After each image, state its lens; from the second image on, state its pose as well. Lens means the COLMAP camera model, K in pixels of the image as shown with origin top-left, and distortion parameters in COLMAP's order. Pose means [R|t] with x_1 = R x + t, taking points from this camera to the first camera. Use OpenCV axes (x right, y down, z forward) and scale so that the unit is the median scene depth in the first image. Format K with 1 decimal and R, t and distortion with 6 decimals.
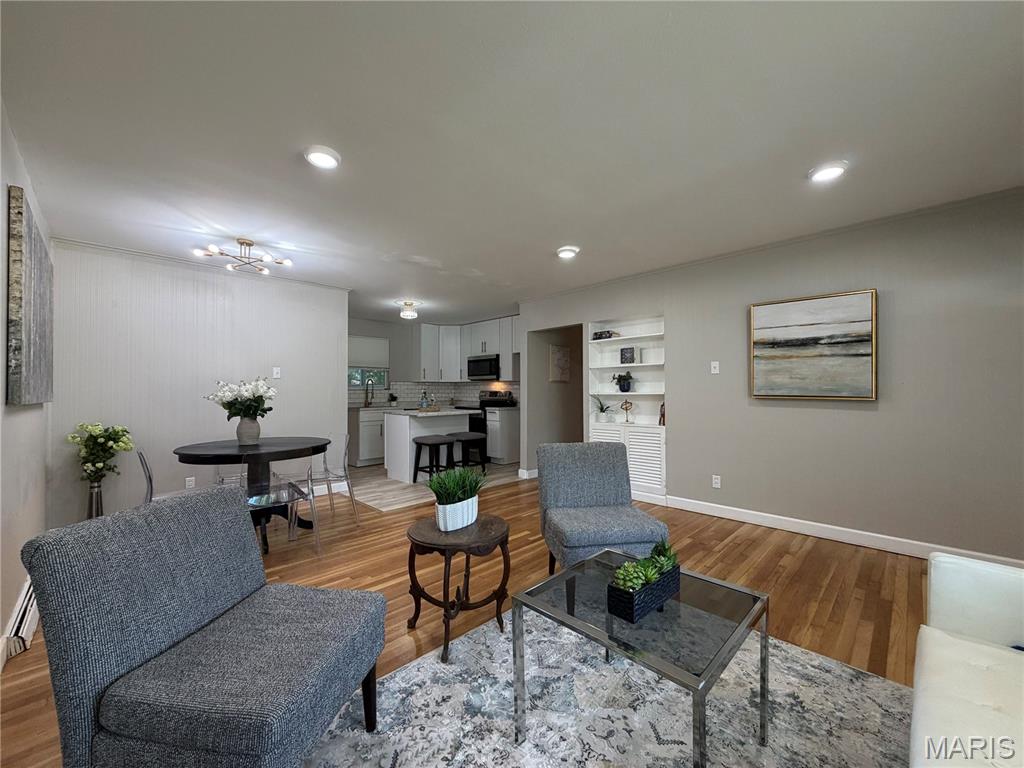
lens RADIAL K [[406.8, 0, 509.5], [0, 406.8, 382.3], [0, 0, 1]] dist [-0.000568, -0.000115]
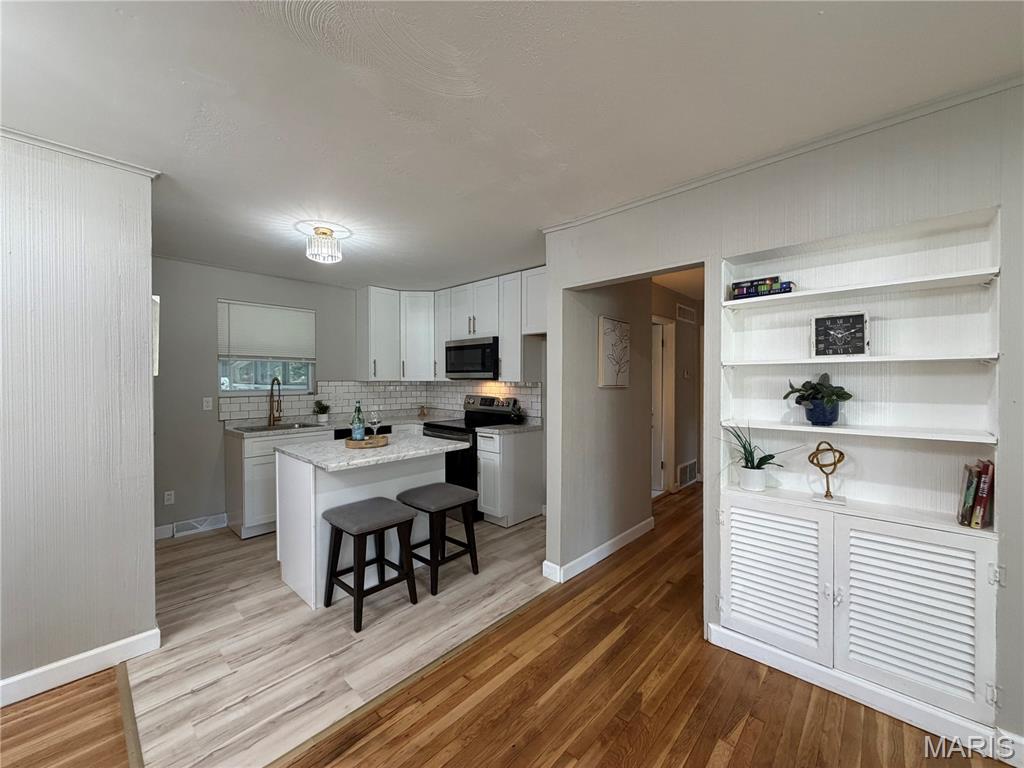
lens RADIAL K [[406.8, 0, 509.5], [0, 406.8, 382.3], [0, 0, 1]] dist [-0.000568, -0.000115]
pose [[0.999147, 0.003353, 0.041149, -0.039987], [-0.004507, 0.999598, 0.027974, -0.023238], [-0.041039, -0.028136, 0.998761, 0.489312]]
